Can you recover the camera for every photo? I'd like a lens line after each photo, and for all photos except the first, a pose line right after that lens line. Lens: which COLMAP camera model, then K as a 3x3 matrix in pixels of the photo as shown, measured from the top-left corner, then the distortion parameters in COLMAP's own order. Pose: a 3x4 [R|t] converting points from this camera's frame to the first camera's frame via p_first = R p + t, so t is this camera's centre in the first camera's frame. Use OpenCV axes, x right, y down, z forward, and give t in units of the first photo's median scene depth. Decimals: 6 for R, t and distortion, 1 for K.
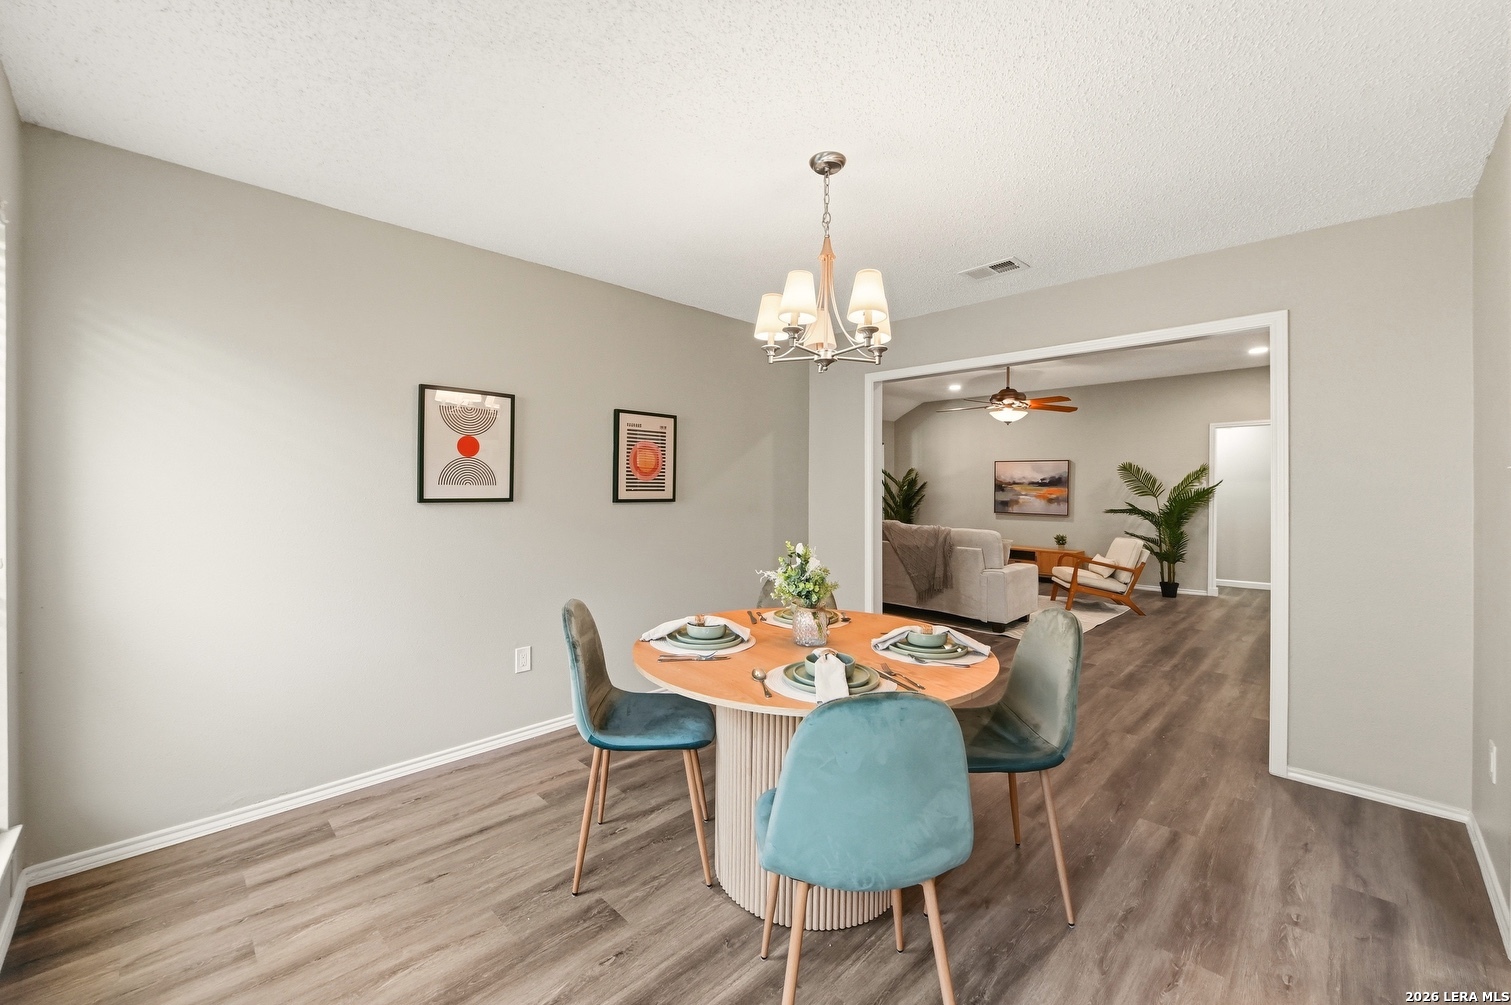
lens RADIAL K [[614.7, 0, 749.0], [0, 614.7, 481.4], [0, 0, 1]] dist [-0.001015, -0.000134]
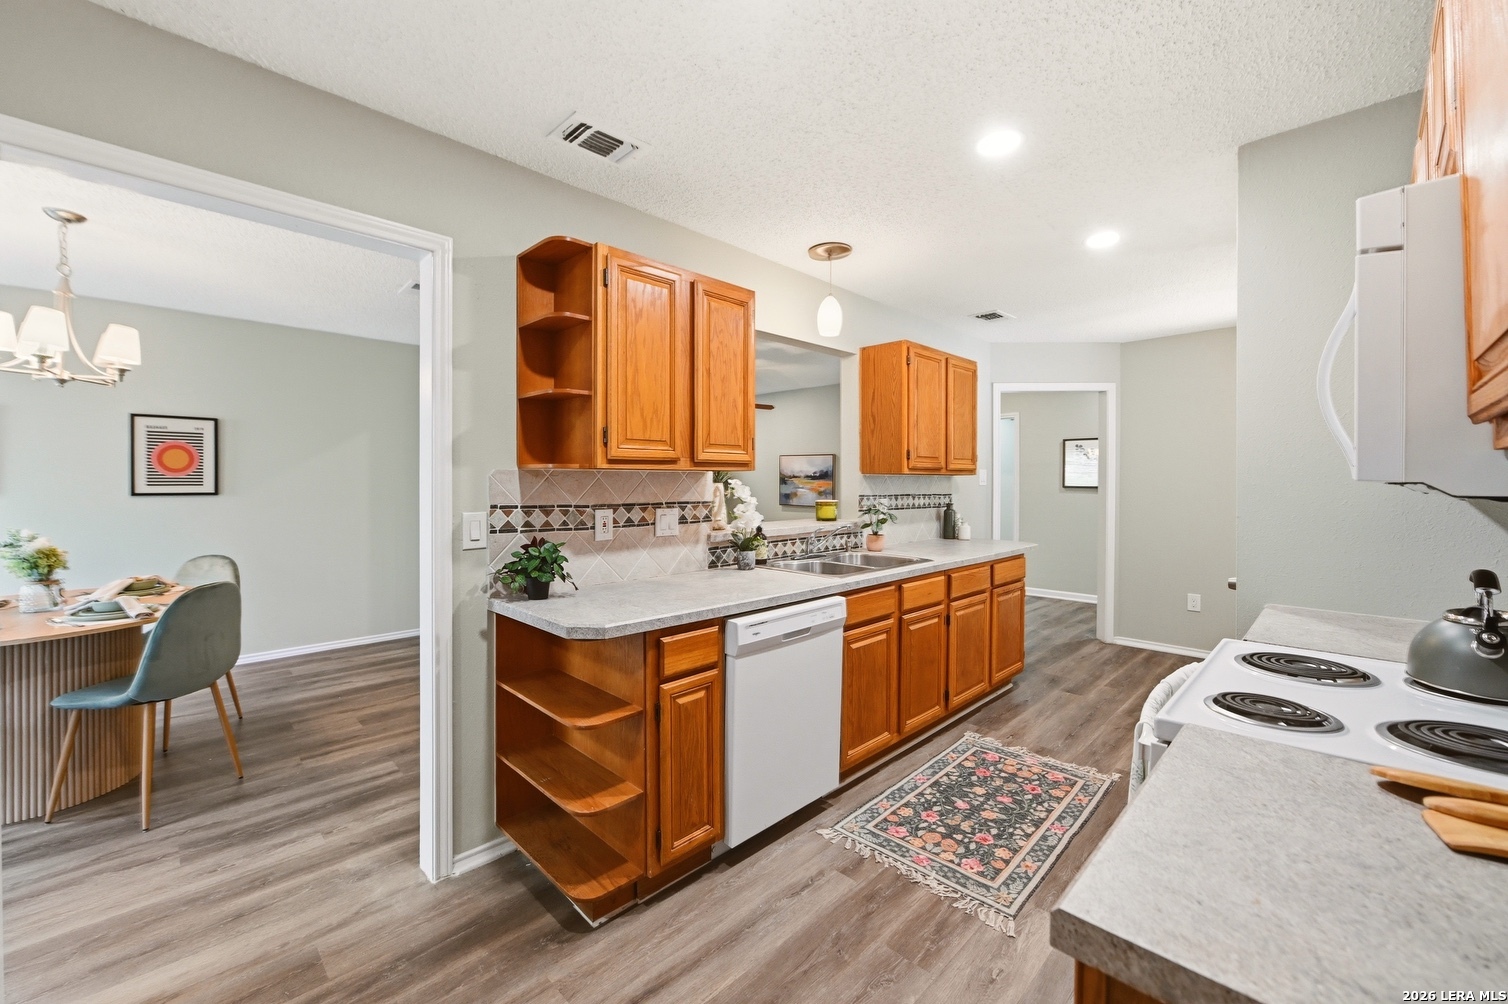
lens RADIAL K [[604.3, 0, 734.9], [0, 604.3, 484.3], [0, 0, 1]] dist [-0.014303, -0.000050]
pose [[0.999756, -0.003082, -0.021858, 0.400239], [0.003408, 0.999883, 0.014886, 0.000292], [0.021809, -0.014957, 0.999650, -0.039669]]
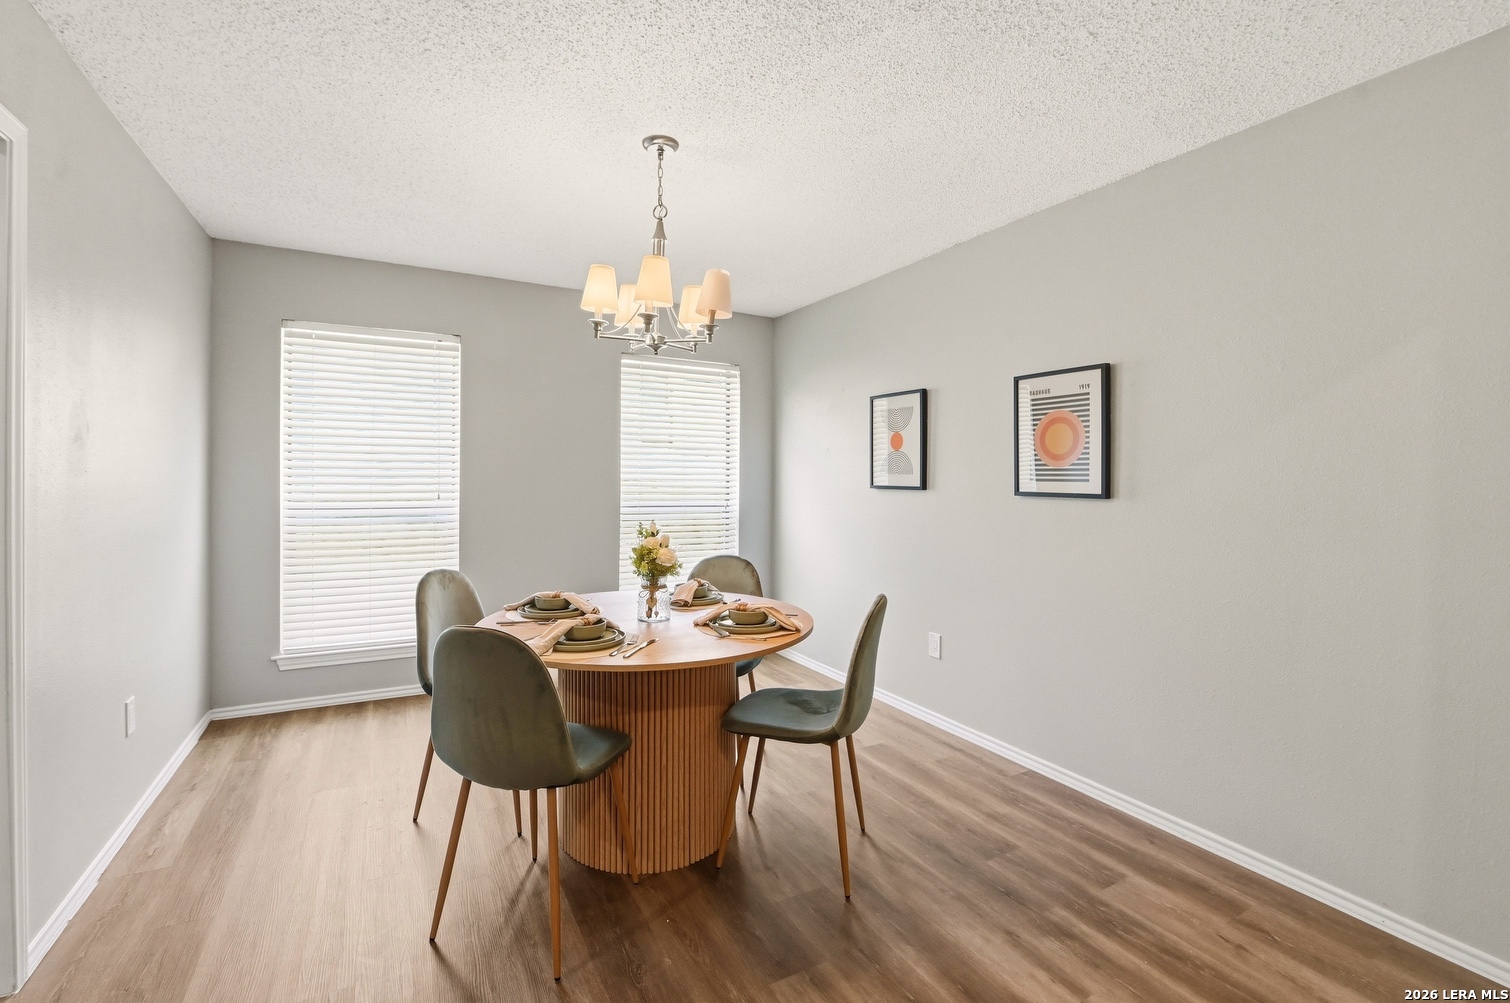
lens RADIAL K [[700.5, 0, 761.2], [0, 700.5, 482.2], [0, 0, 1]] dist [-0.001327, -0.000161]
pose [[-0.284718, -0.000367, -0.958611, 0.315564], [0.003795, 0.999992, -0.001510, 0.007437], [0.958604, -0.004068, -0.284714, 0.402331]]
